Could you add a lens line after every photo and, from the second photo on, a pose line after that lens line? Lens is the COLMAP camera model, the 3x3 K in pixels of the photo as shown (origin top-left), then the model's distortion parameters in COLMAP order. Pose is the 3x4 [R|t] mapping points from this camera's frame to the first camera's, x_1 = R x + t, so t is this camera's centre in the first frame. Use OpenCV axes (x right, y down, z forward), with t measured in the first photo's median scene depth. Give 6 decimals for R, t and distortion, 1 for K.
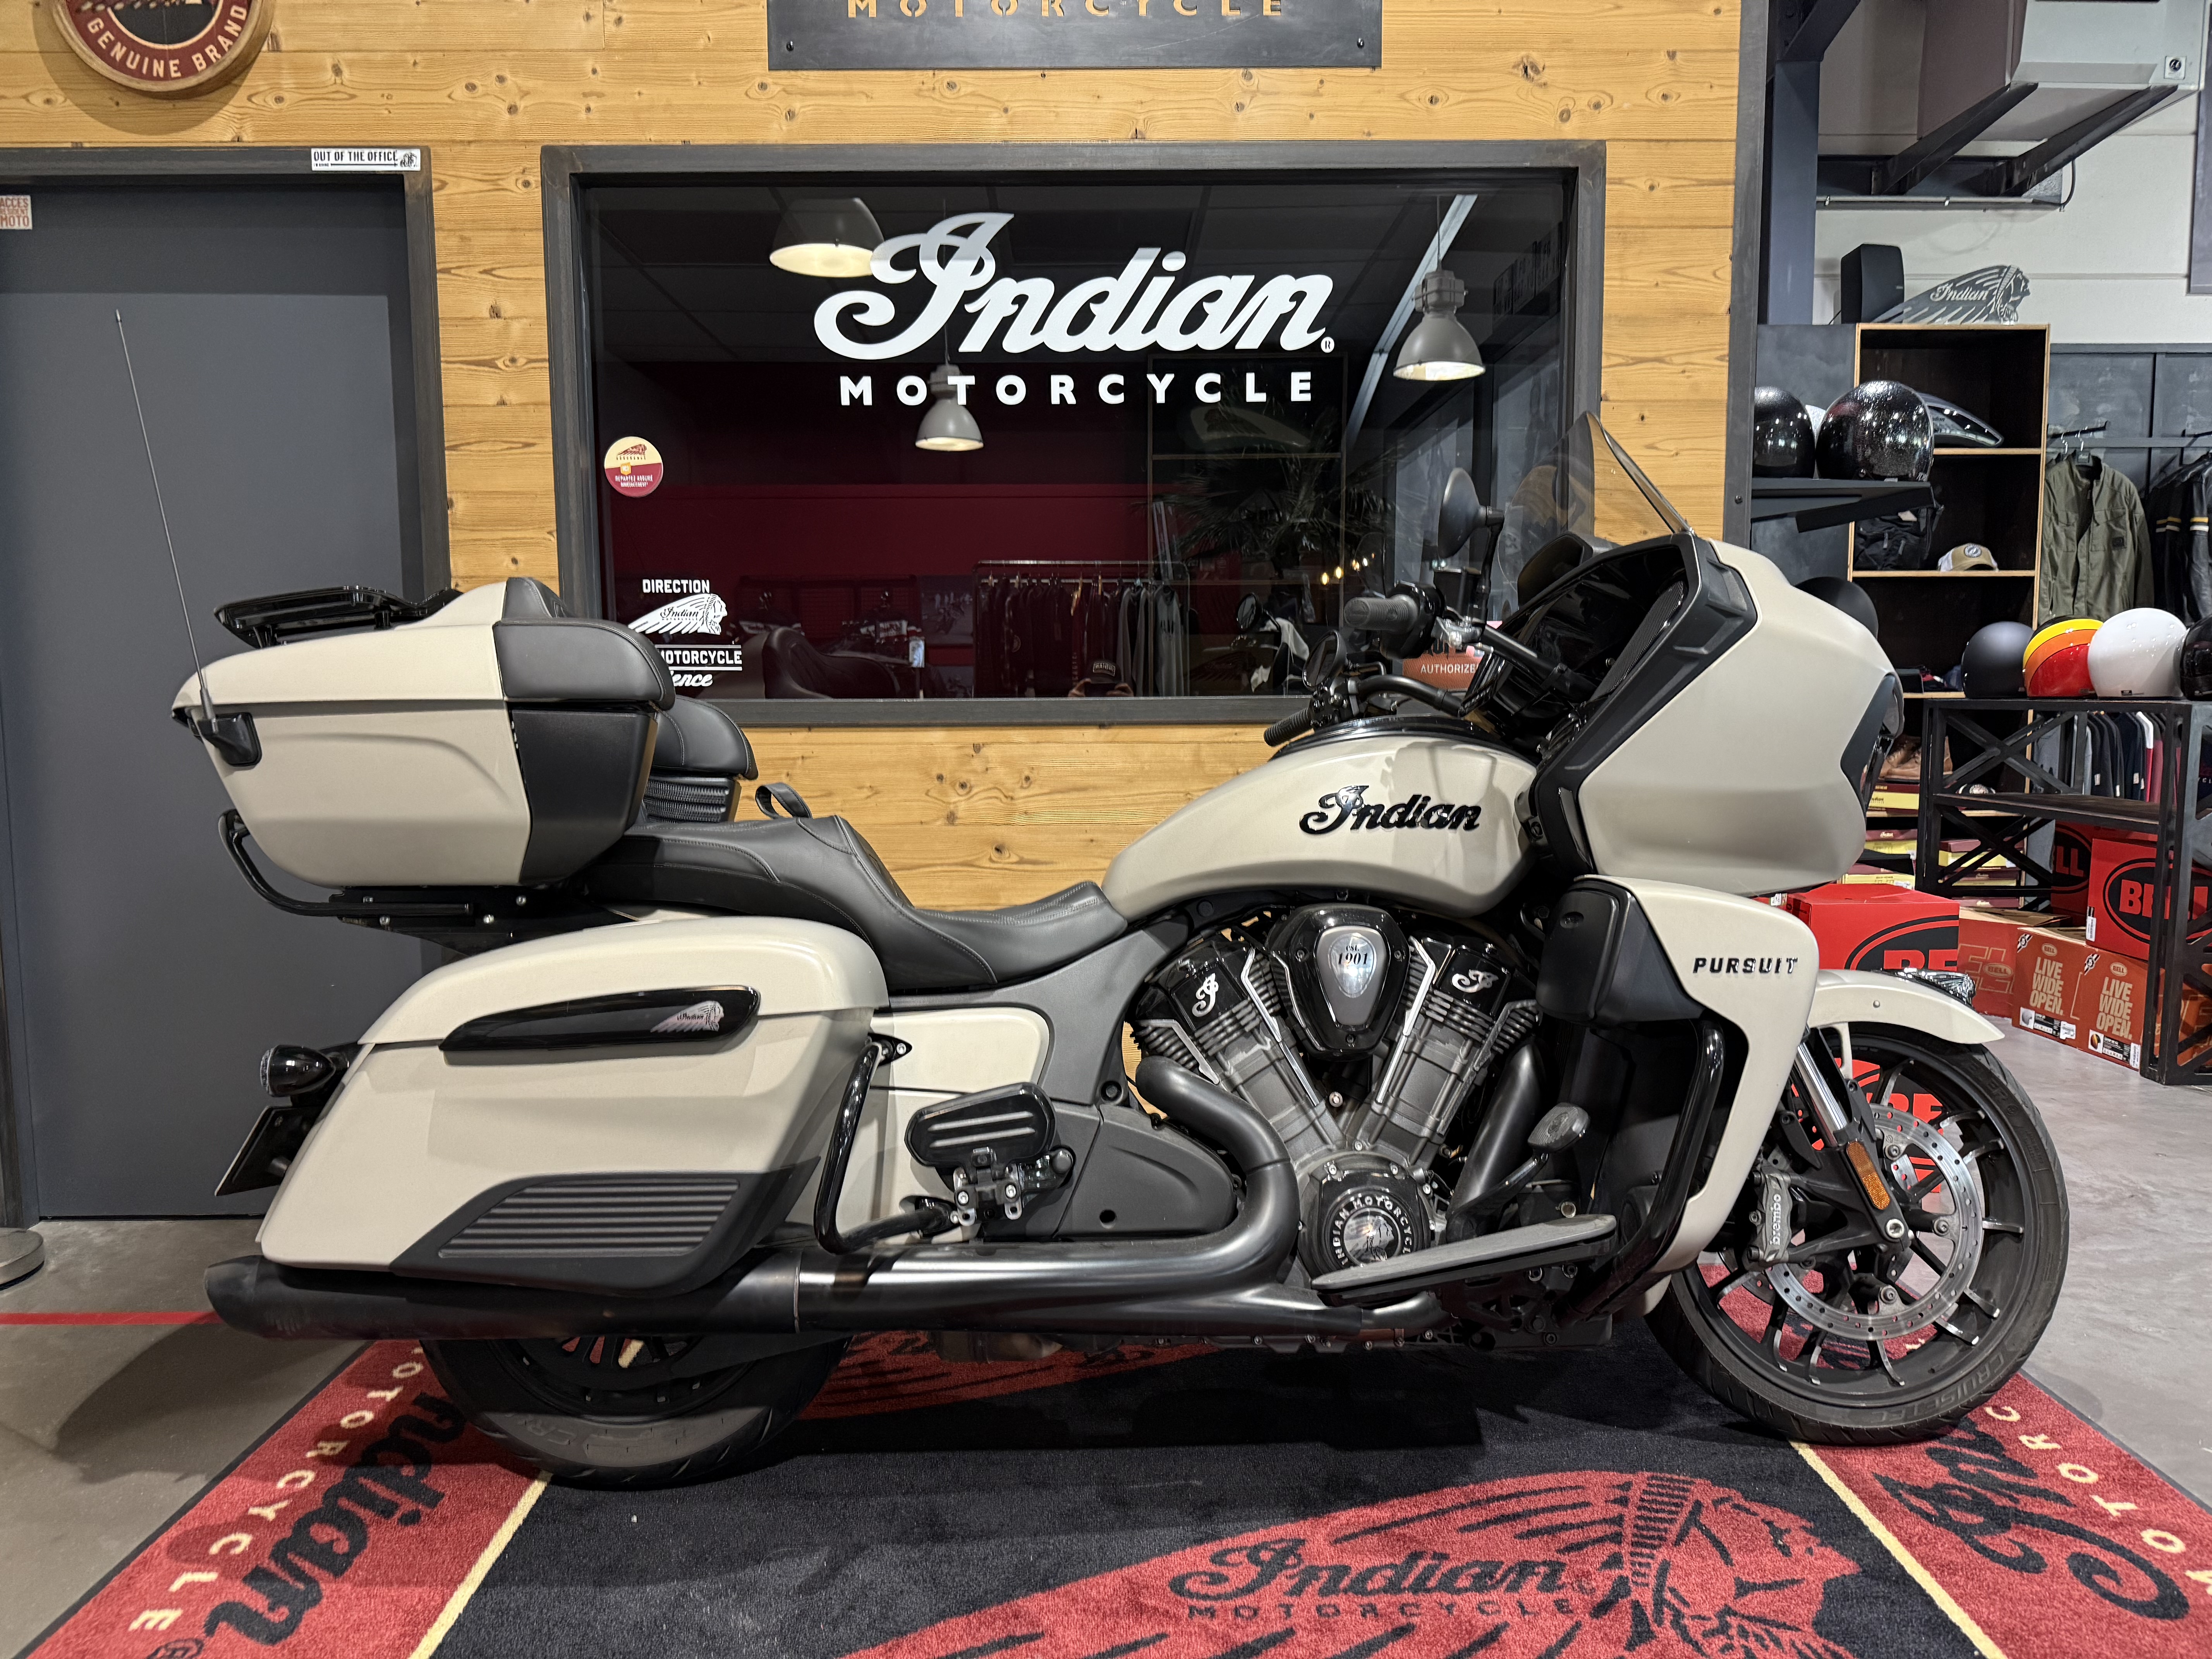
lens RADIAL K [[1574.6, 0, 1108.1], [0, 1574.6, 838.5], [0, 0, 1]] dist [0.000102, -0.007734]
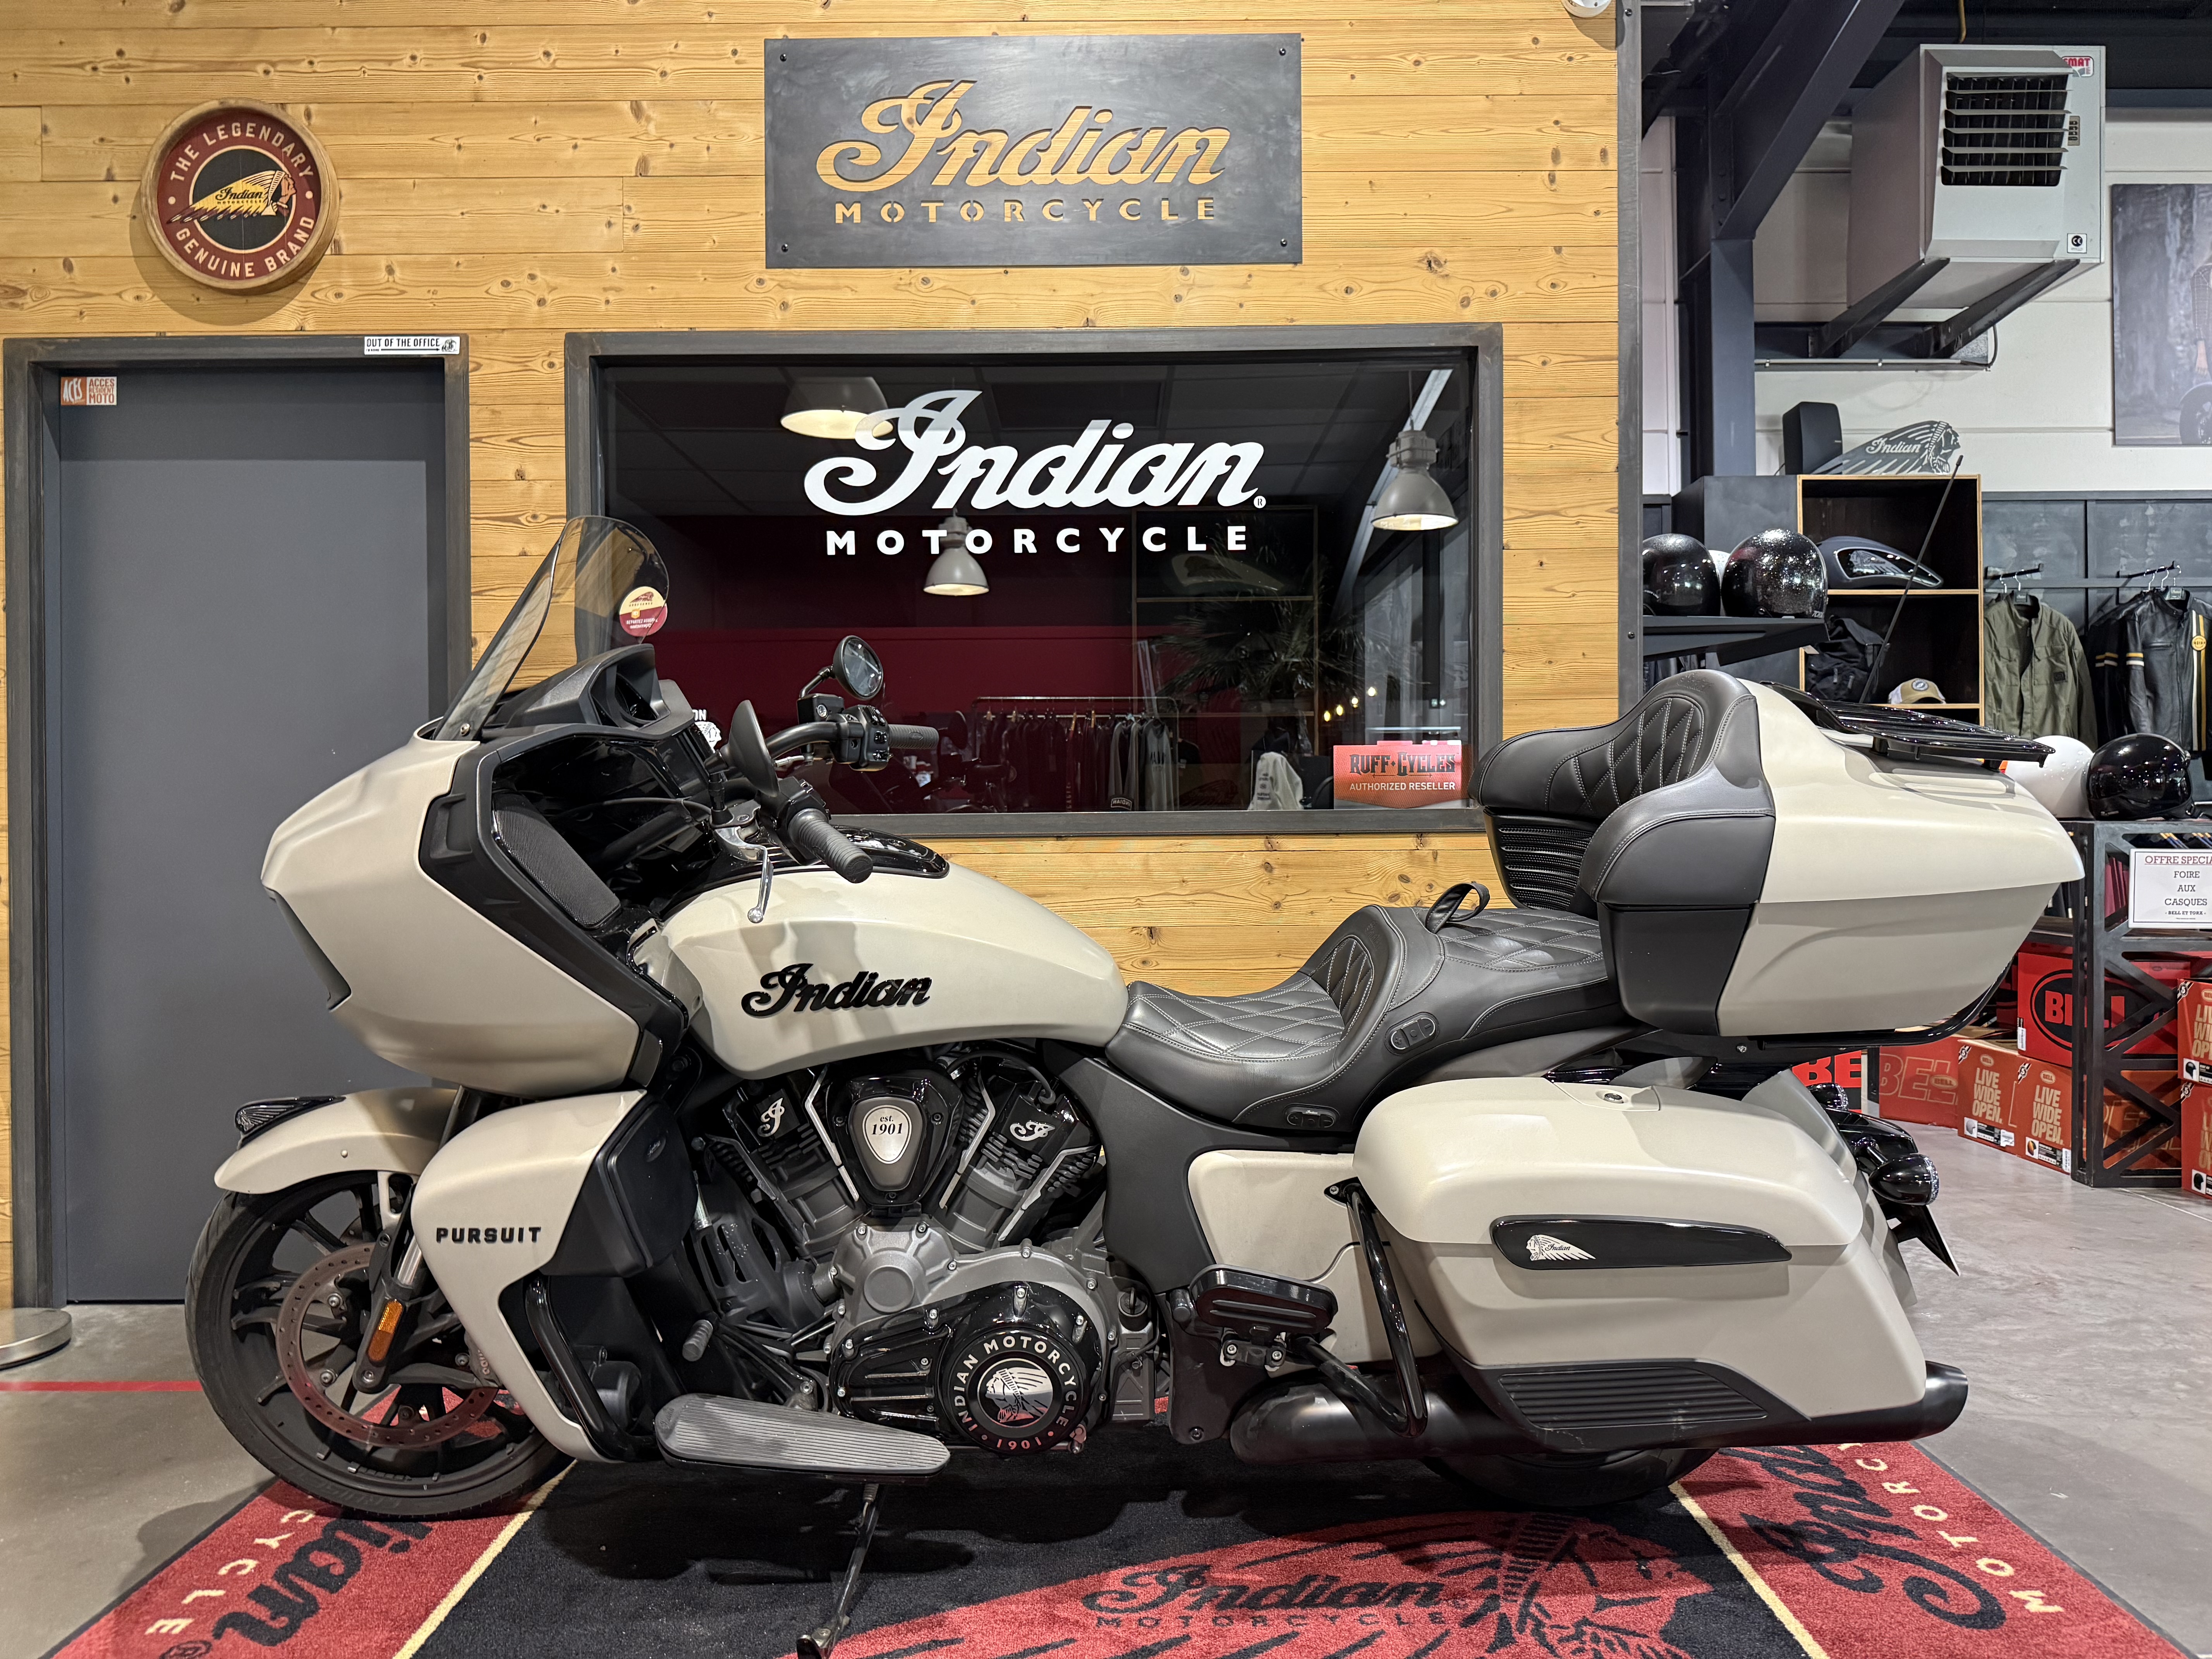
lens RADIAL K [[1581.0, 0, 1111.1], [0, 1581.0, 823.8], [0, 0, 1]] dist [-0.001727, -0.008785]
pose [[0.999940, -0.002192, -0.010732, 0.046461], [0.001130, 0.995184, -0.098015, 0.026207], [0.010896, 0.097997, 0.995127, -0.099586]]
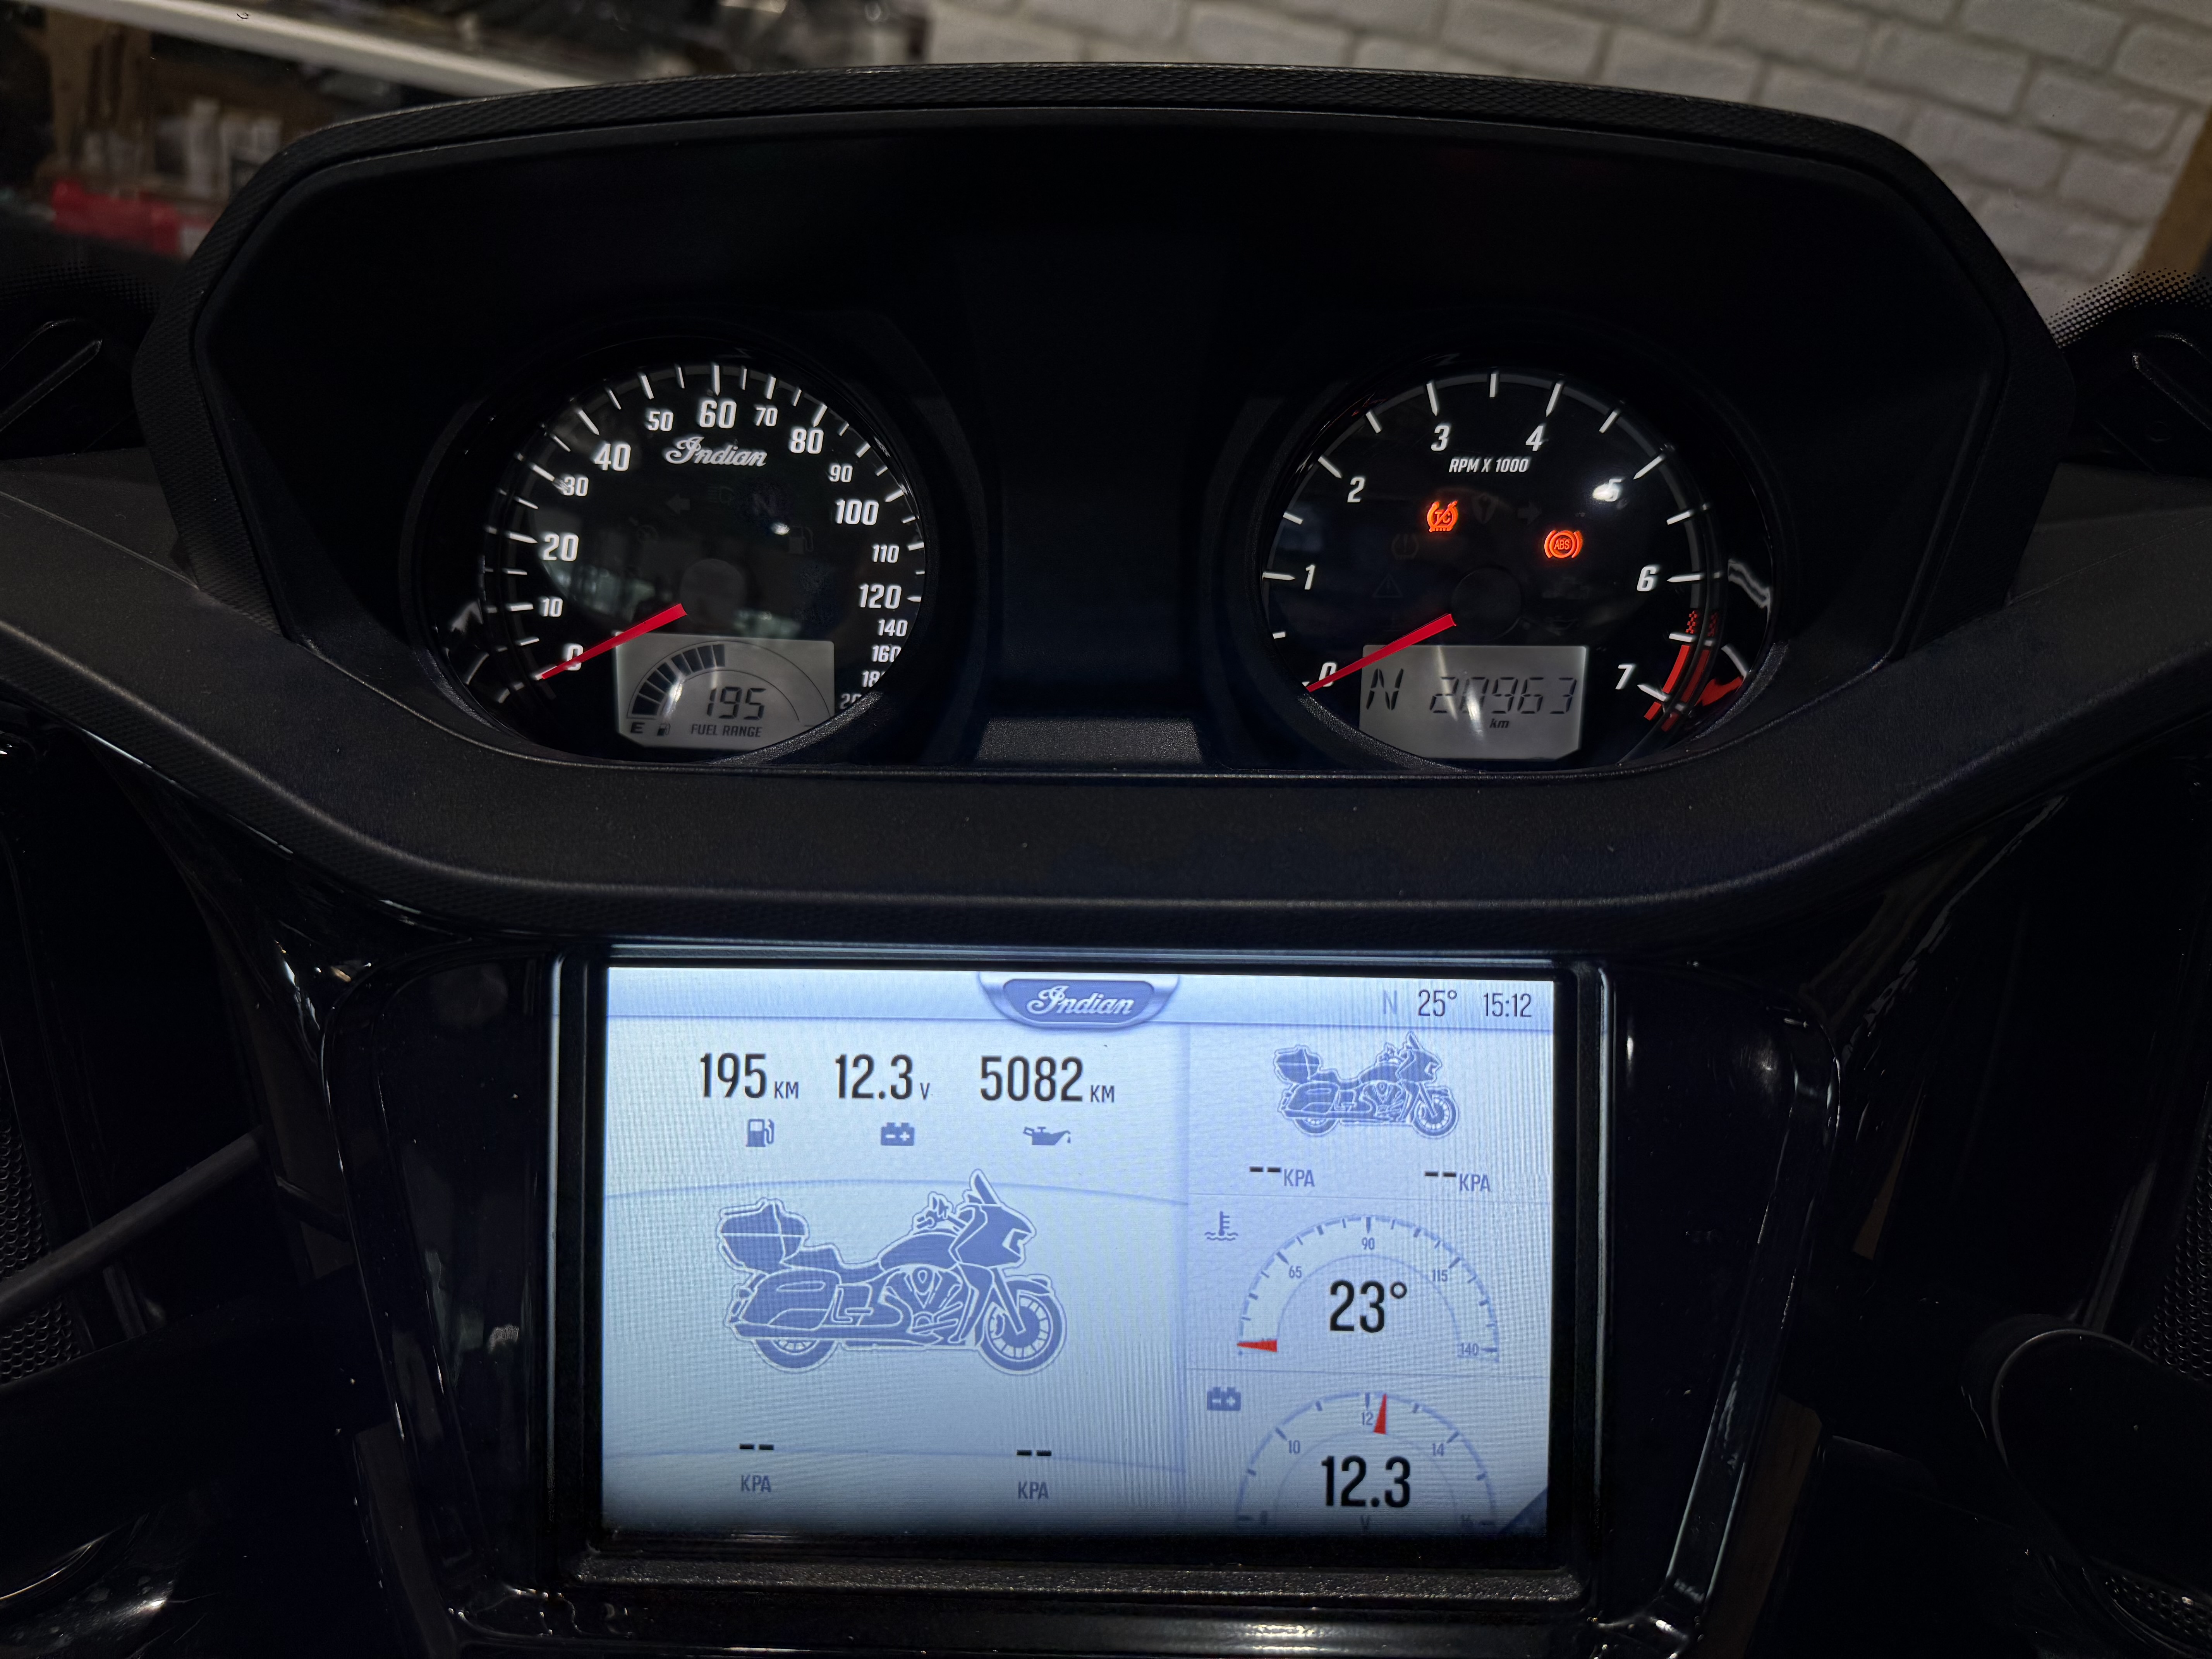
lens RADIAL K [[1580.6, 0, 1106.0], [0, 1580.6, 829.5], [0, 0, 1]] dist [-0.005971, -0.002944]
pose [[0.999587, 0.018328, -0.022139, 0.161332], [-0.020488, 0.994611, -0.101634, -0.394569], [0.020157, 0.102046, 0.994575, -4.056590]]
